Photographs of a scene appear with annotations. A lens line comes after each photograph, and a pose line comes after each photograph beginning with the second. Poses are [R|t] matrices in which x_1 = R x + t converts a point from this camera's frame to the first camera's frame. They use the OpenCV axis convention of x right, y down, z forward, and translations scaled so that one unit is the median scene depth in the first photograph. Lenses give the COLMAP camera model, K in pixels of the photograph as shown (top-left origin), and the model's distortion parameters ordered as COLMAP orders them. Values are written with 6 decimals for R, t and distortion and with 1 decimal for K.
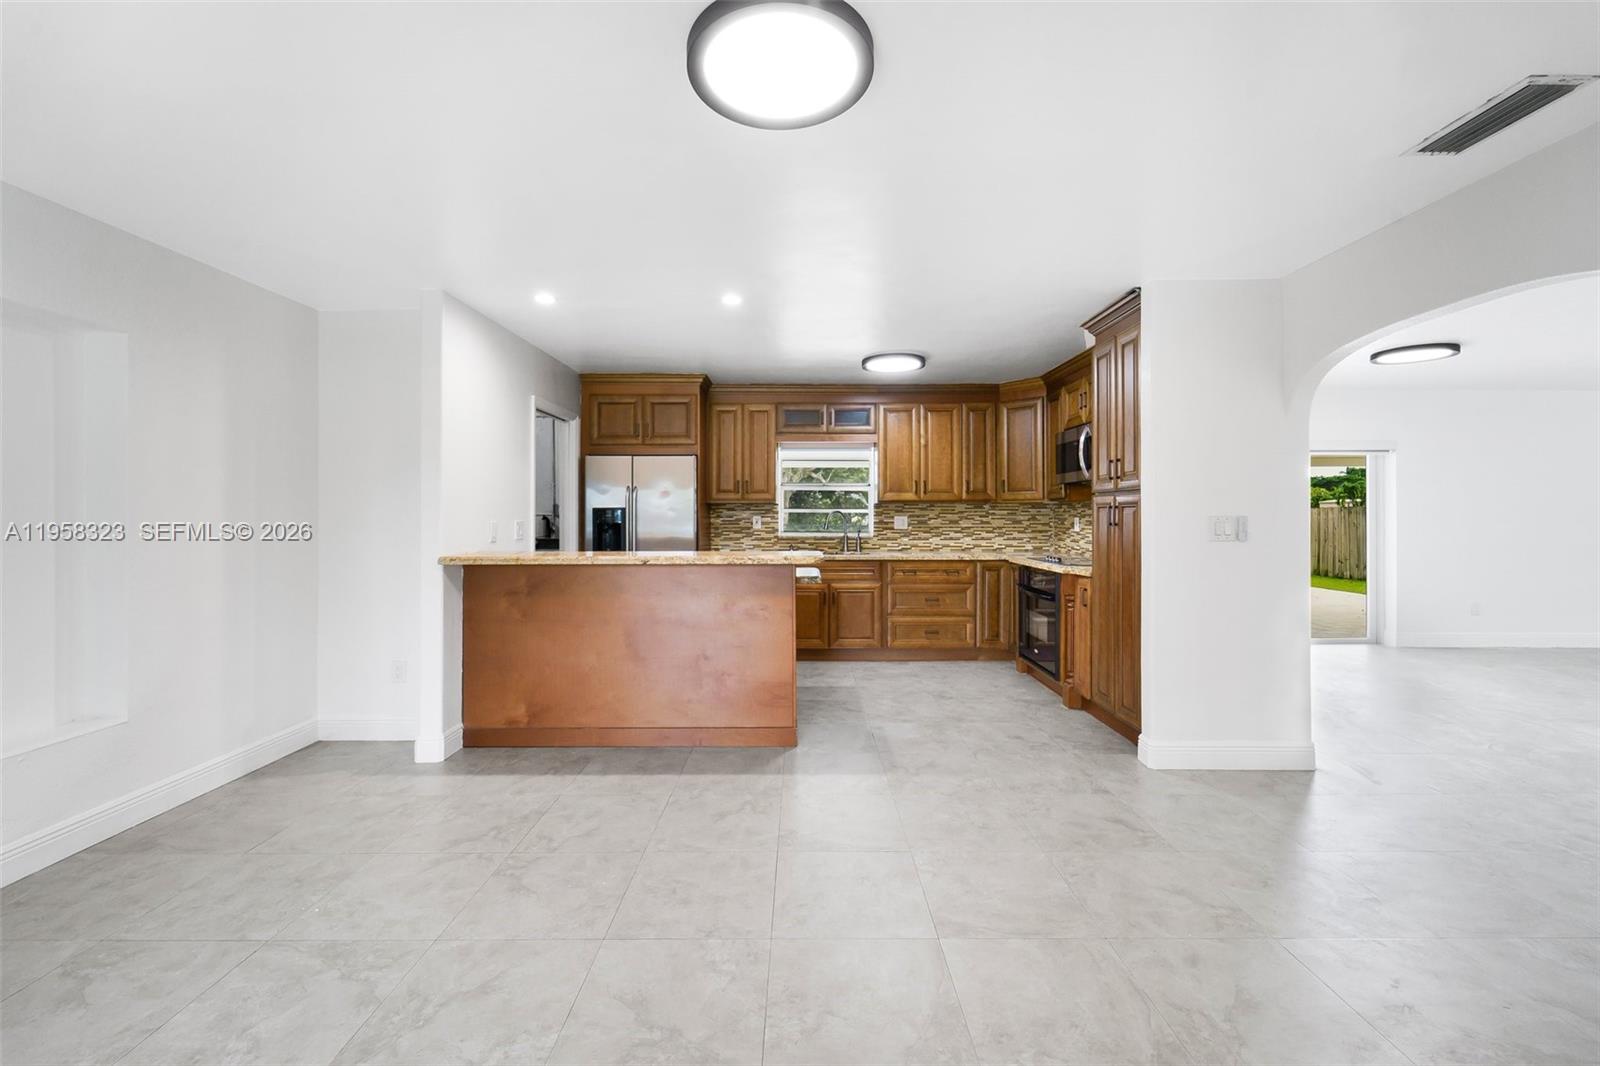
lens RADIAL K [[654.2, 0, 798.7], [0, 654.2, 516.7], [0, 0, 1]] dist [0.000240, -0.000001]
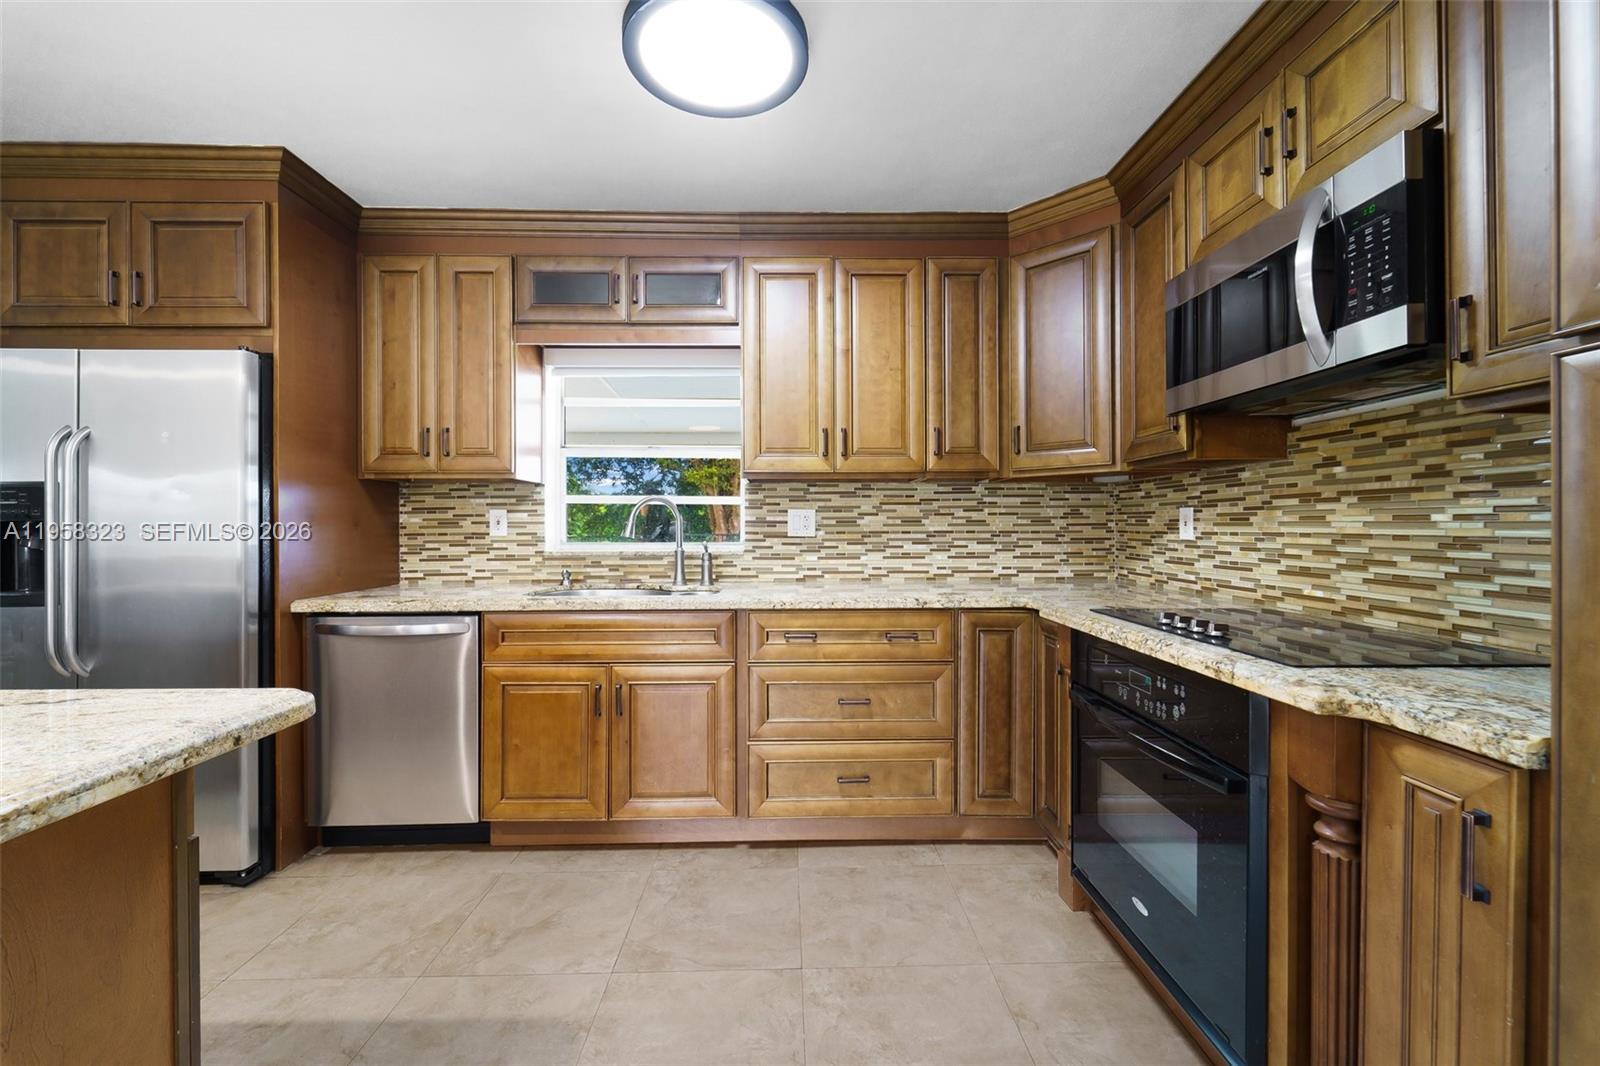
lens RADIAL K [[648.8, 0, 800.0], [0, 648.8, 533.0], [0, 0, 1]] dist [-0.000685, -0.000005]
pose [[0.999618, -0.002719, 0.027492, 0.148778], [0.002508, 0.999967, 0.007689, 0.013534], [-0.027512, -0.007617, 0.999592, 0.549915]]
